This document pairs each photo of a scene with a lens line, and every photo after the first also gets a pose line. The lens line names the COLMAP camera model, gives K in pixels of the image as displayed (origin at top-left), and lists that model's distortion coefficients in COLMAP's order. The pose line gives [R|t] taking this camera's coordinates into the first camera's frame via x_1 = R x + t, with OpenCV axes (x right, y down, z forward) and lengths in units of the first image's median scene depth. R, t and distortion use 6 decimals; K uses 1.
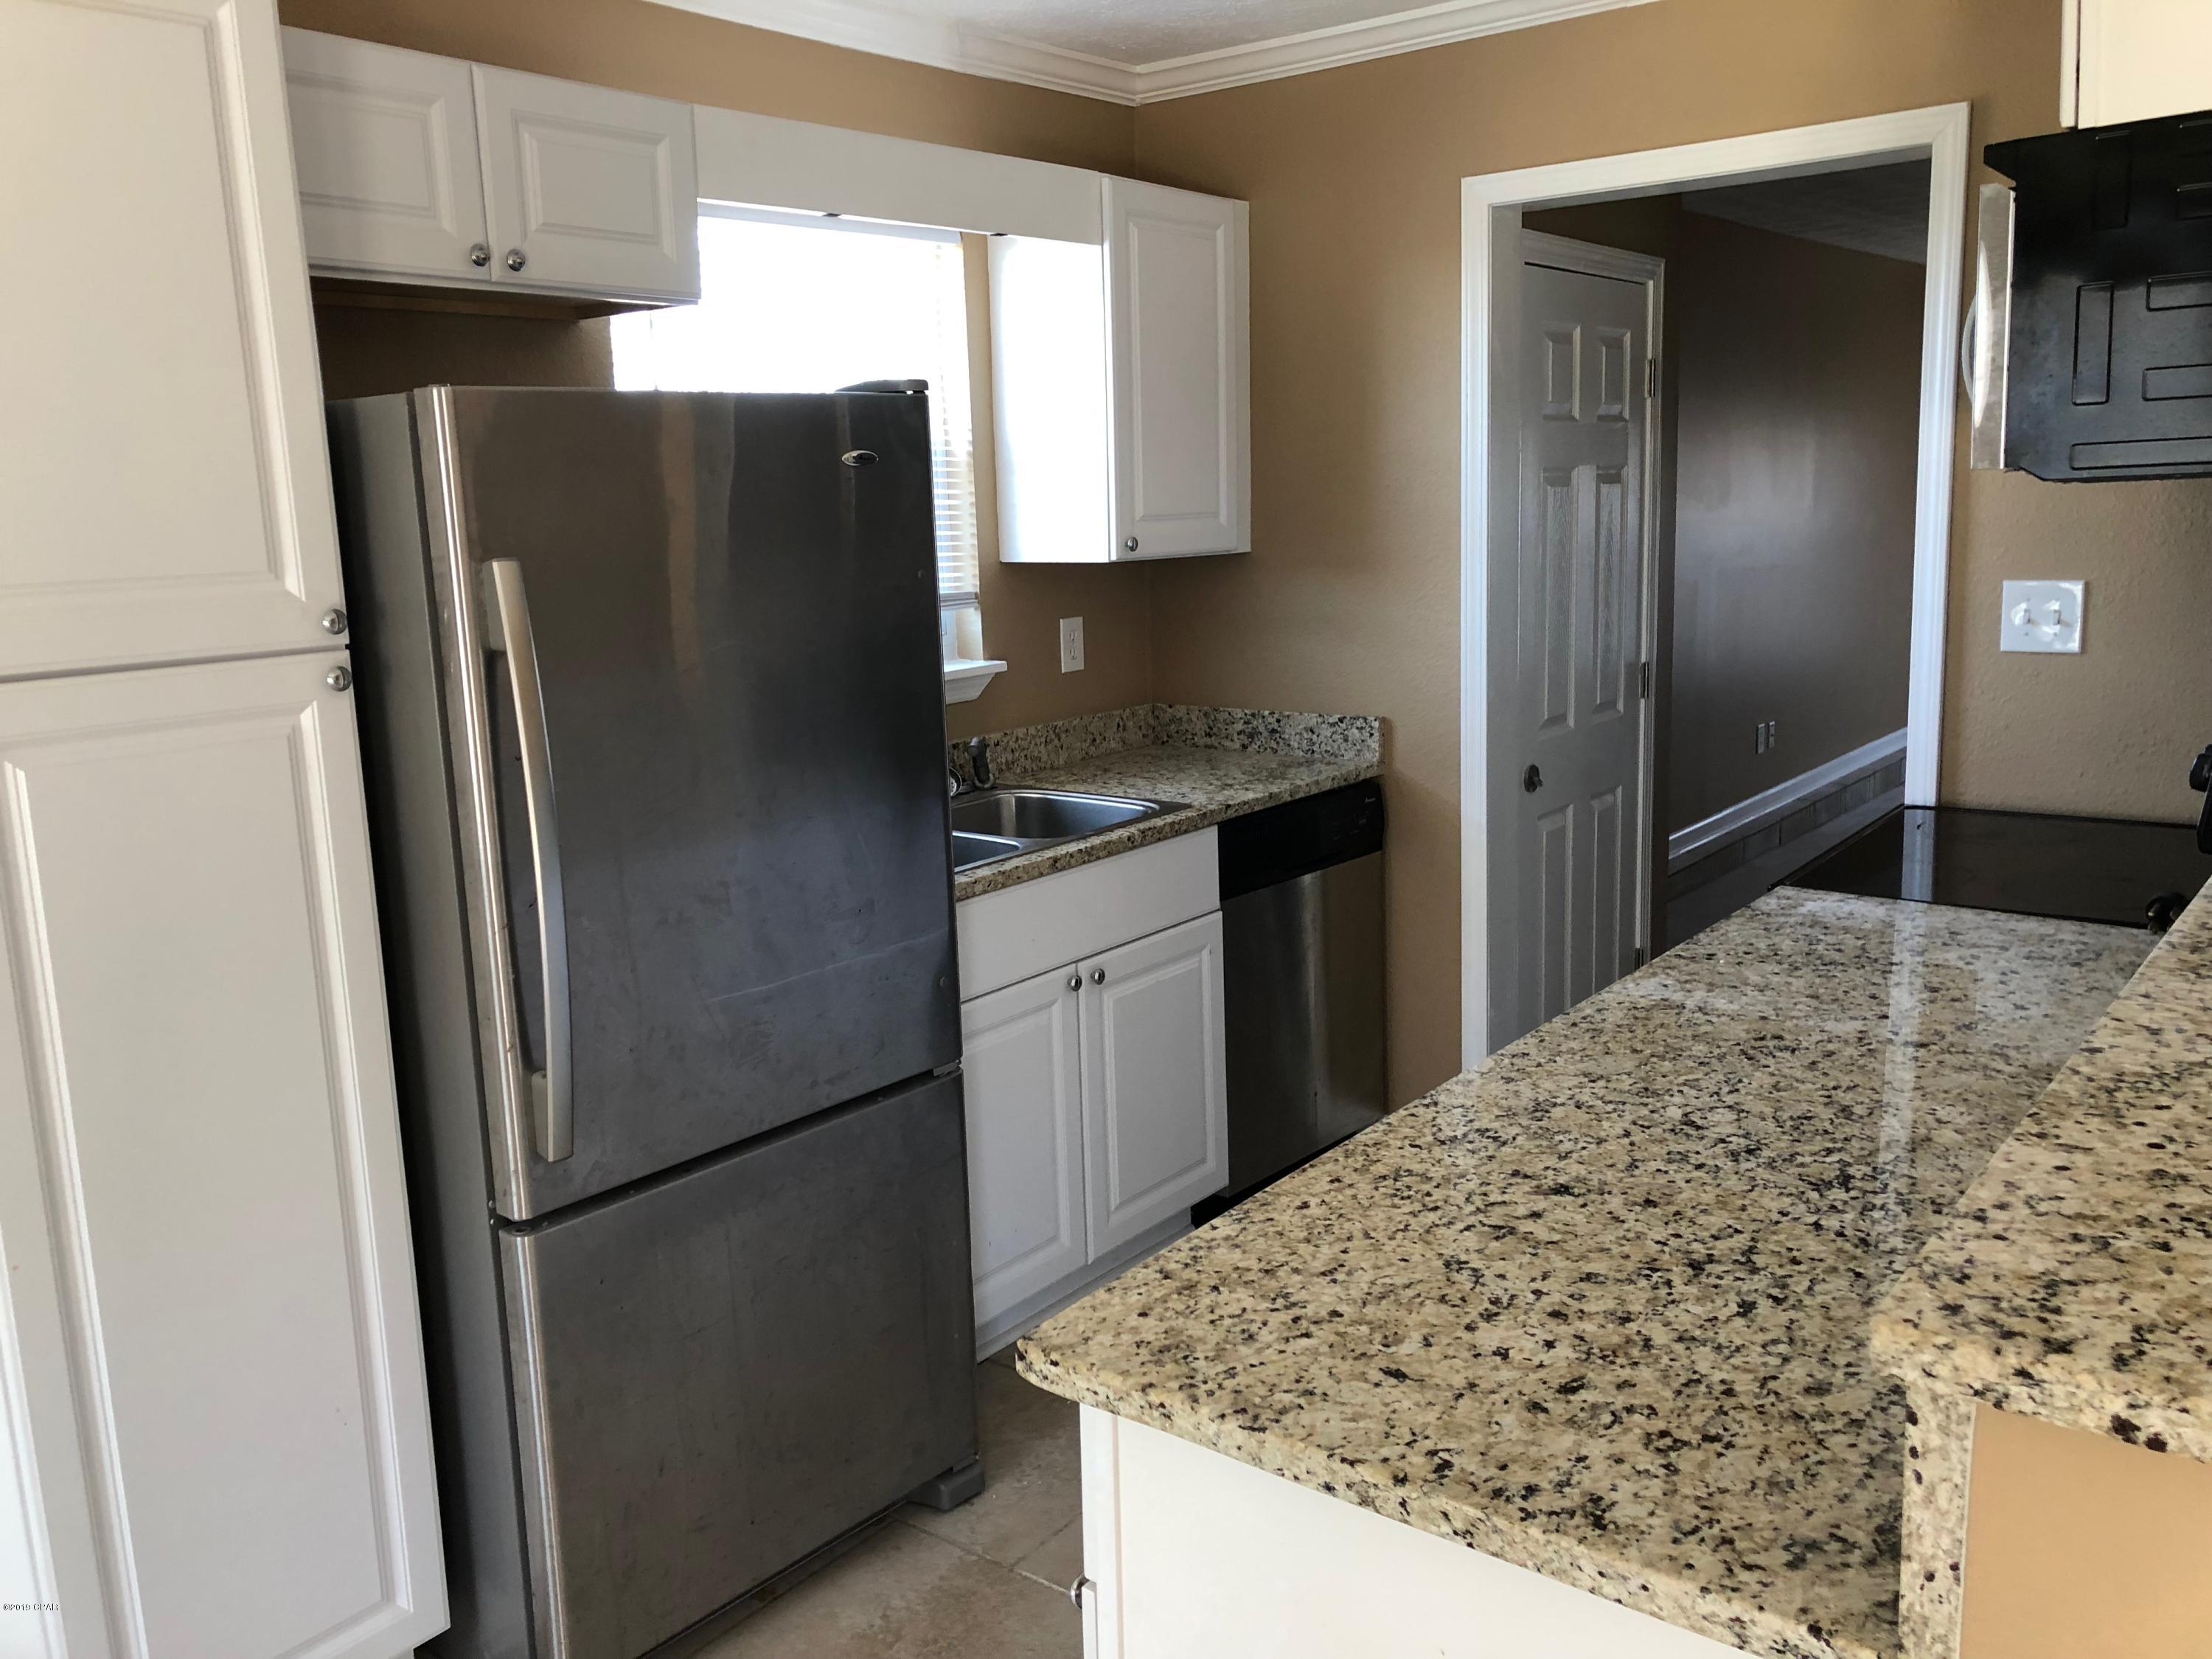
lens RADIAL K [[1806.4, 0, 1106.0], [0, 1806.4, 829.5], [0, 0, 1]] dist [0.002403, 0.005130]
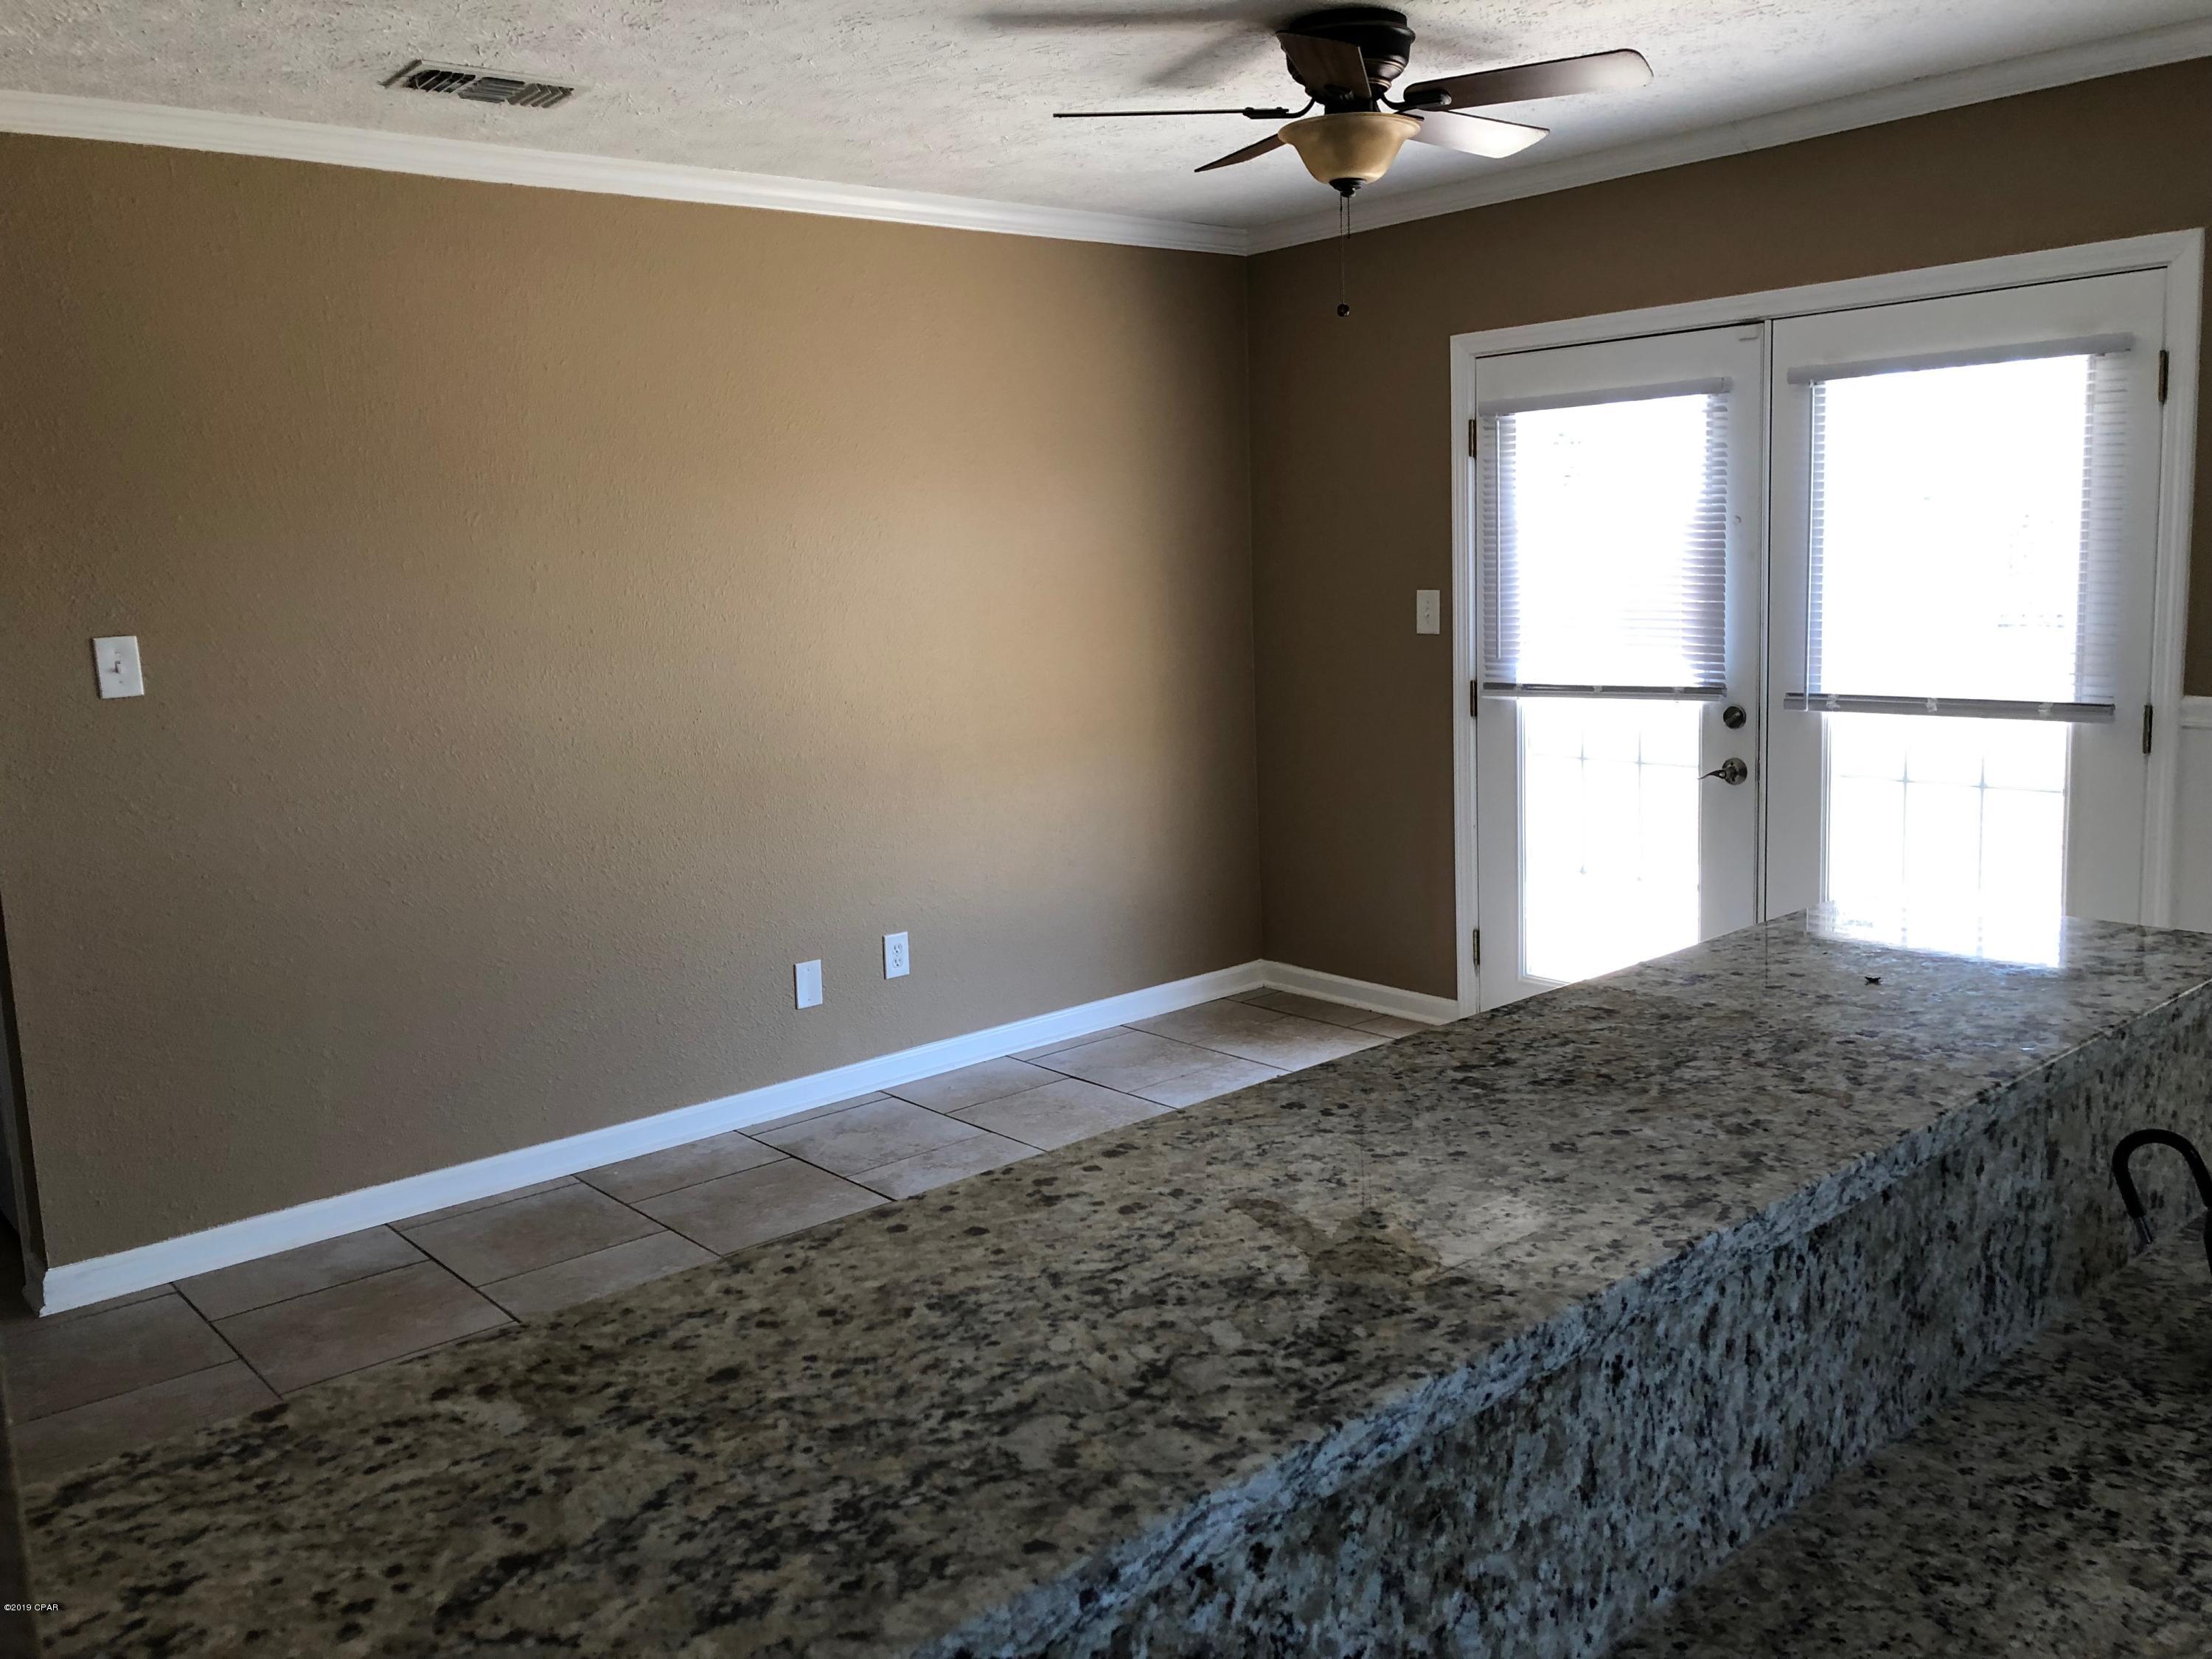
lens RADIAL K [[1806.4, 0, 1106.0], [0, 1806.4, 829.5], [0, 0, 1]] dist [0.002403, 0.005130]
pose [[-0.979740, 0.046921, 0.194701, 0.587531], [0.108317, 0.941858, 0.318075, -0.249522], [-0.168457, 0.332720, -0.927858, 1.380254]]
